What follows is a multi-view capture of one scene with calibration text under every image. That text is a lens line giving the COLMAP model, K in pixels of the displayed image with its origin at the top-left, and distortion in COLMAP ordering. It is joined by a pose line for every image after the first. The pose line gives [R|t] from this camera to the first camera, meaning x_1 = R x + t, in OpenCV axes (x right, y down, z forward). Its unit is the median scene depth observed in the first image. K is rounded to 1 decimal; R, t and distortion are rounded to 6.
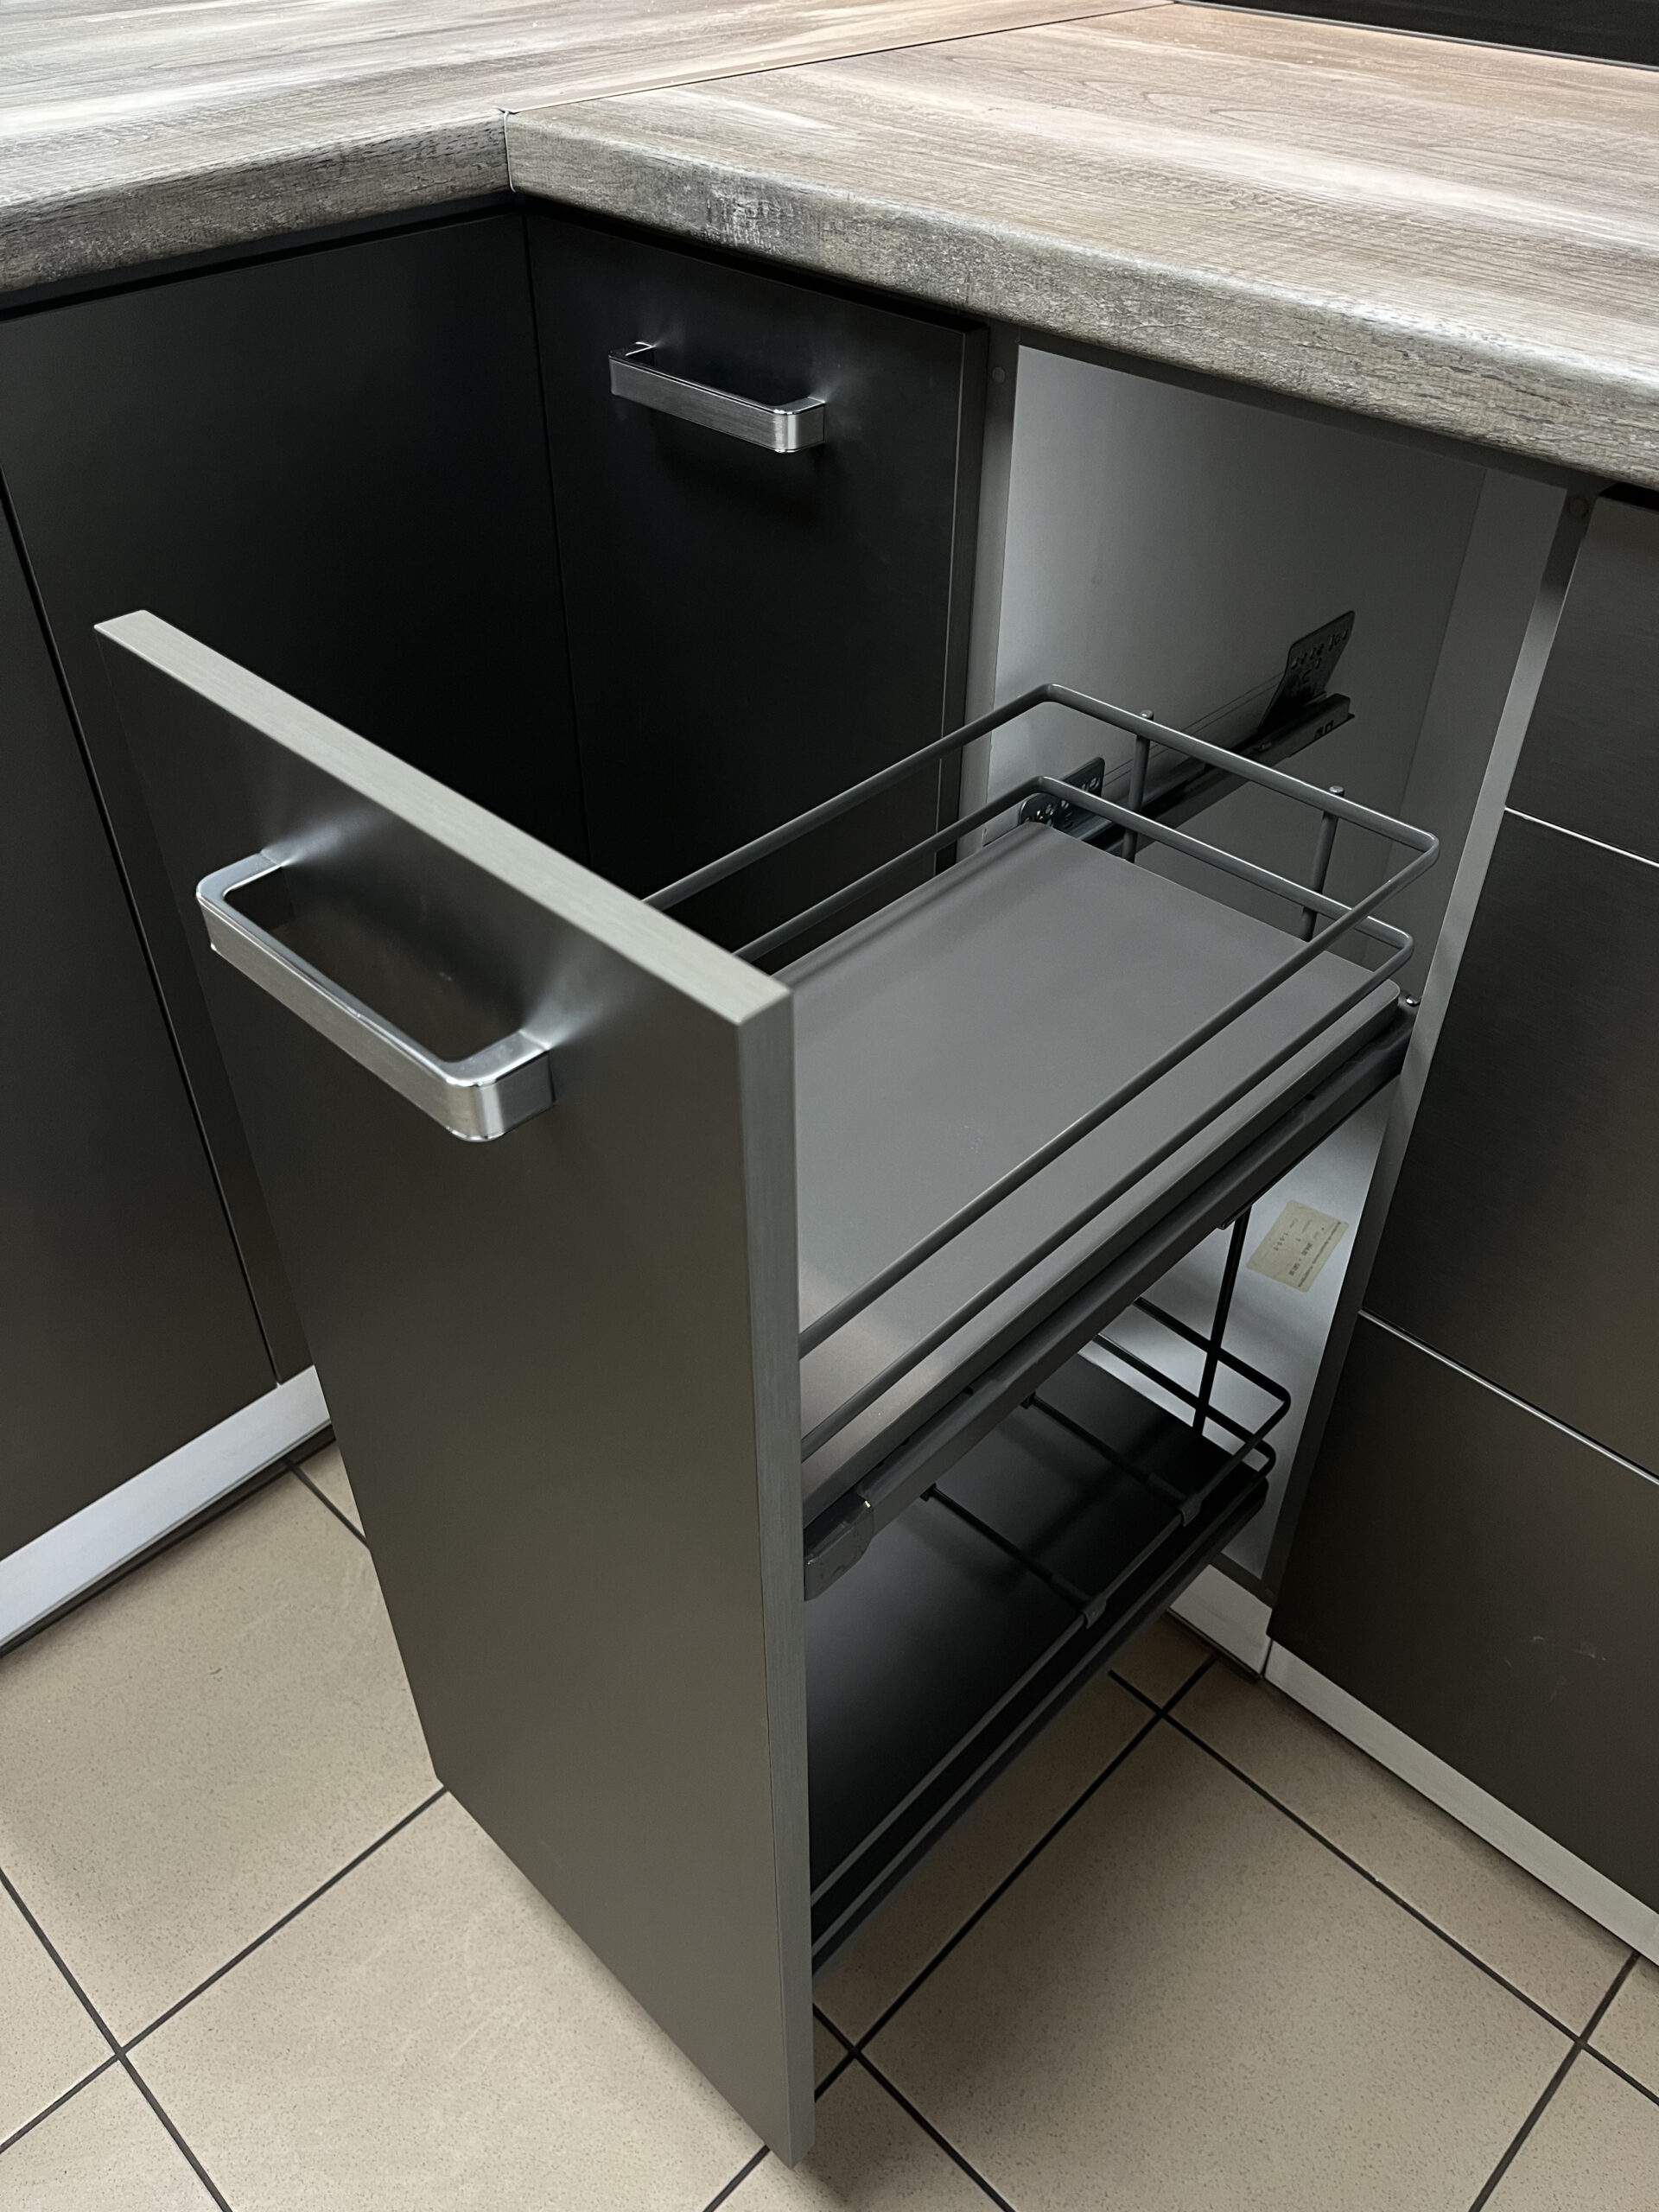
lens RADIAL K [[1686.9, 0, 829.5], [0, 1686.9, 1106.0], [0, 0, 1]] dist [0.108468, -0.162149]
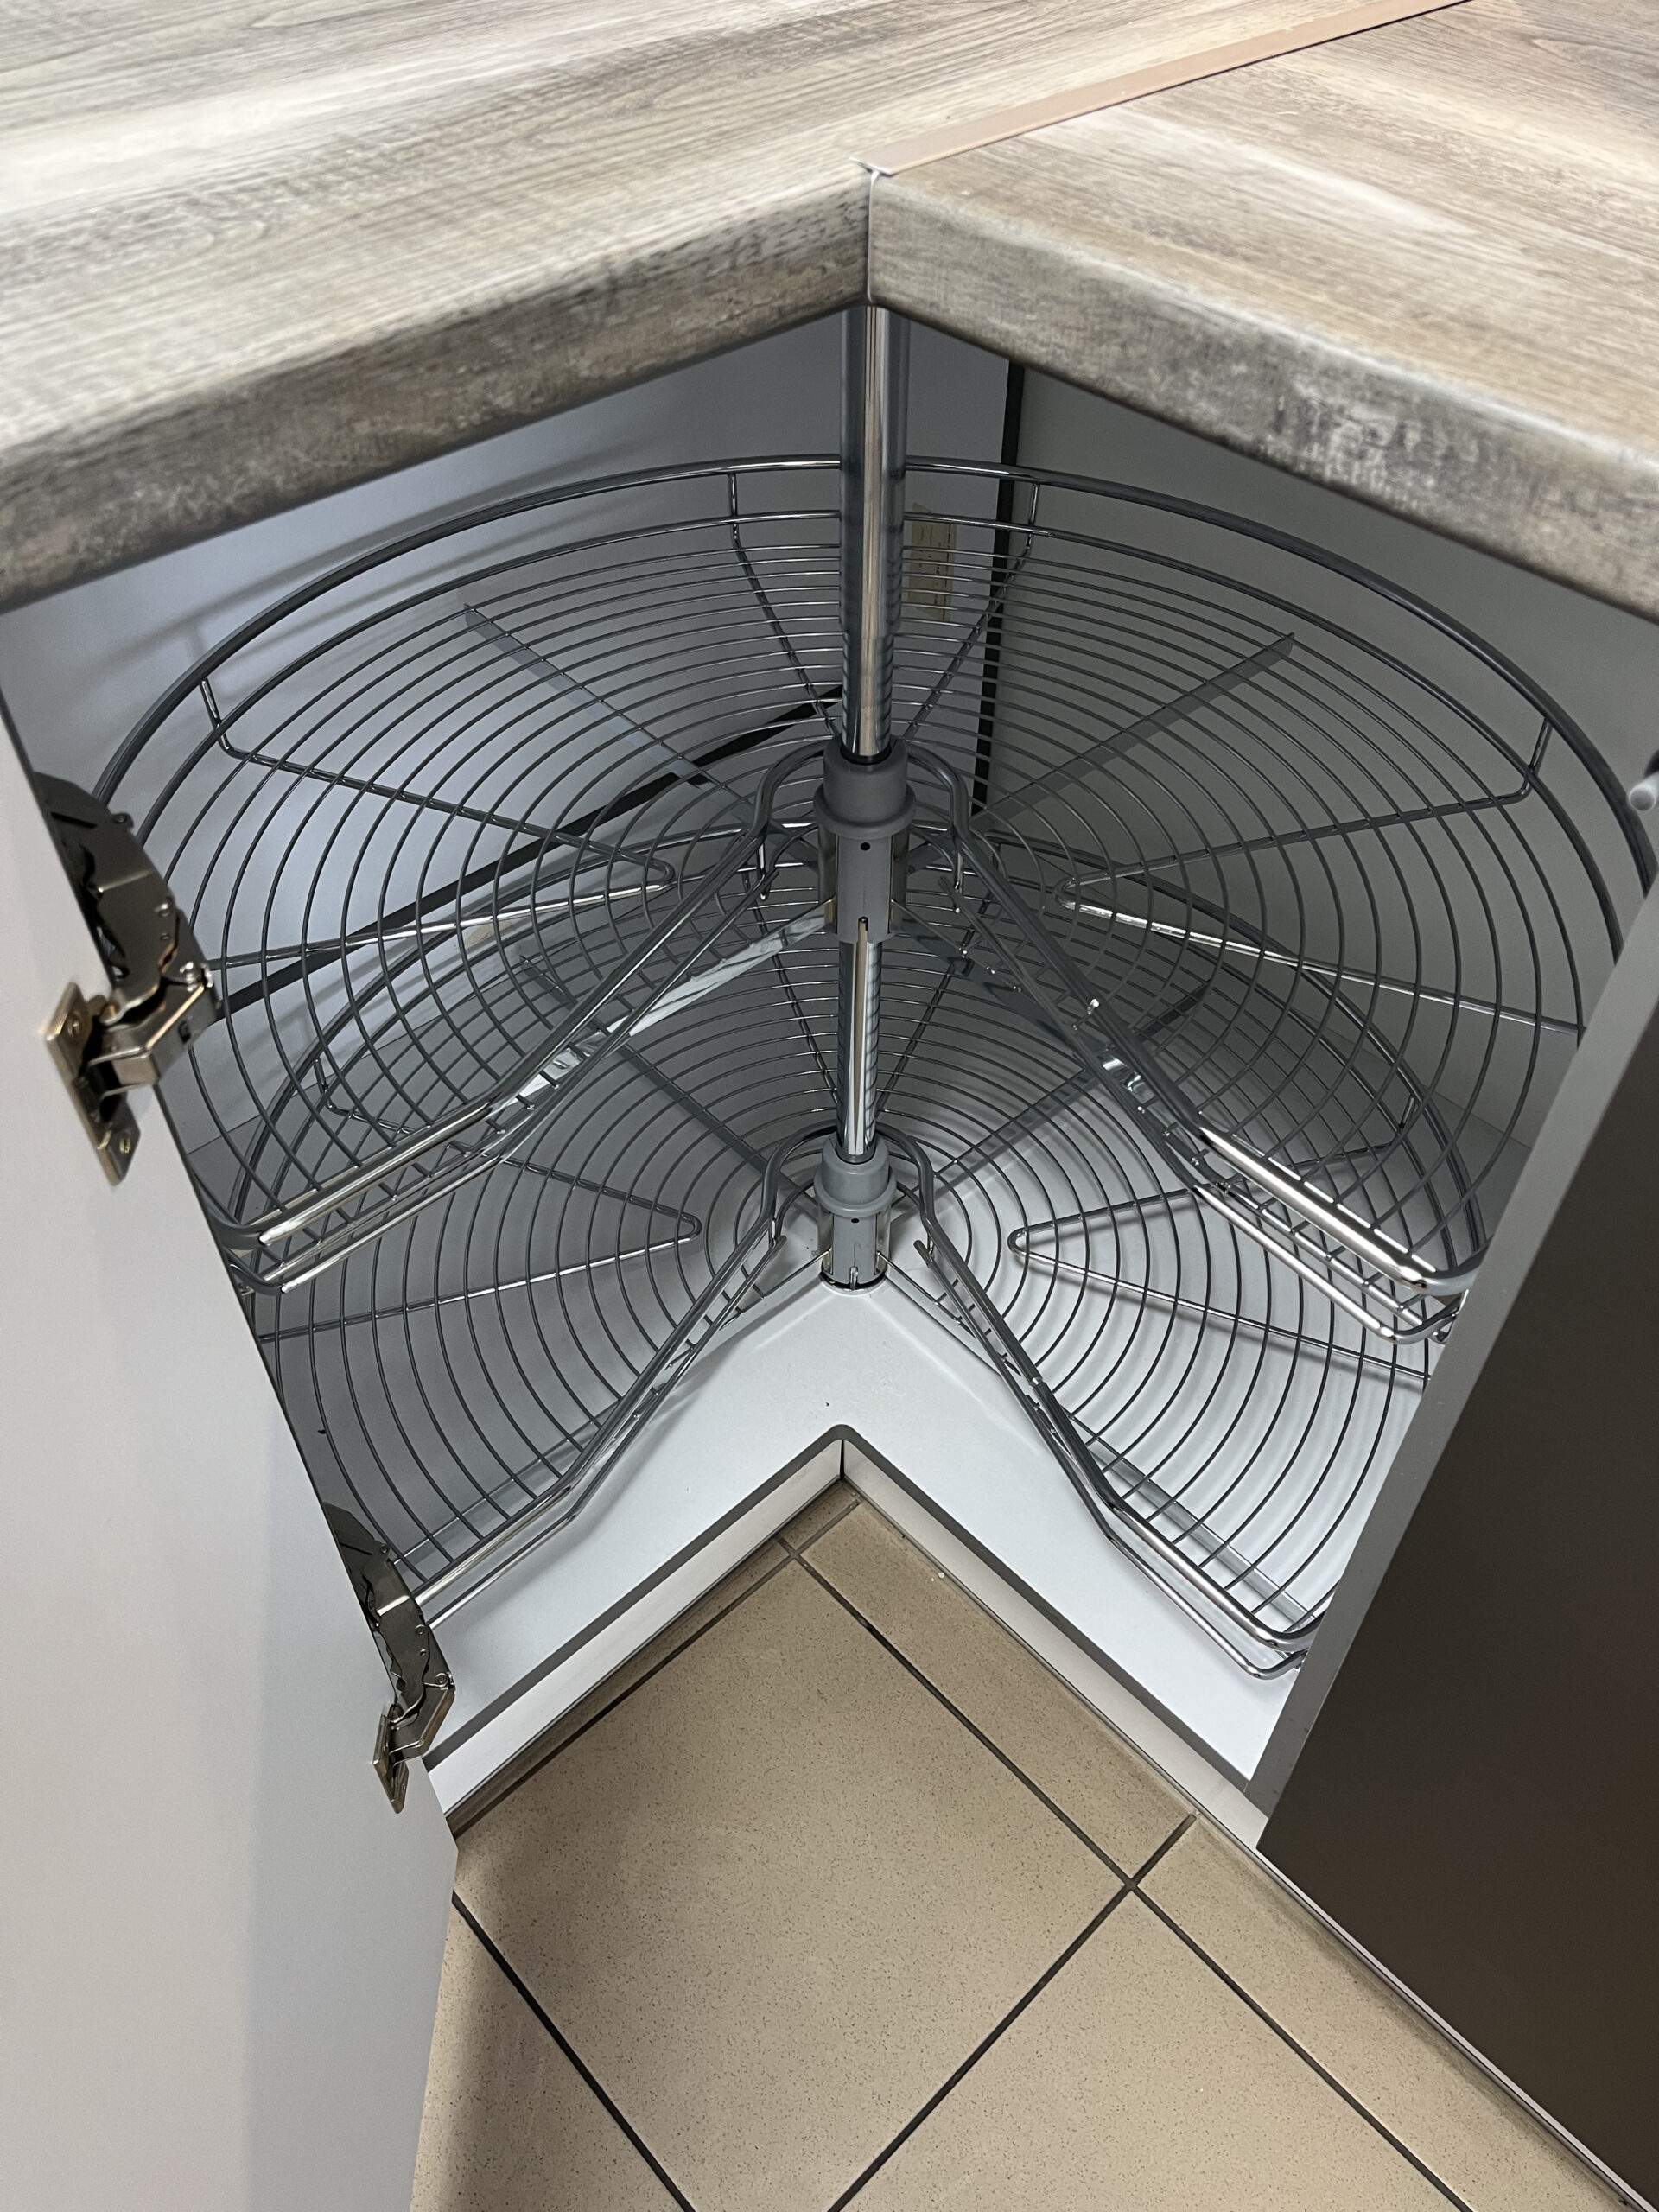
lens RADIAL K [[1686.9, 0, 829.5], [0, 1686.9, 1106.0], [0, 0, 1]] dist [0.108468, -0.162149]
pose [[0.999097, 0.035397, -0.023510, -0.190506], [-0.032797, 0.994137, 0.103032, -0.345680], [0.027019, -0.102168, 0.994400, 0.416221]]
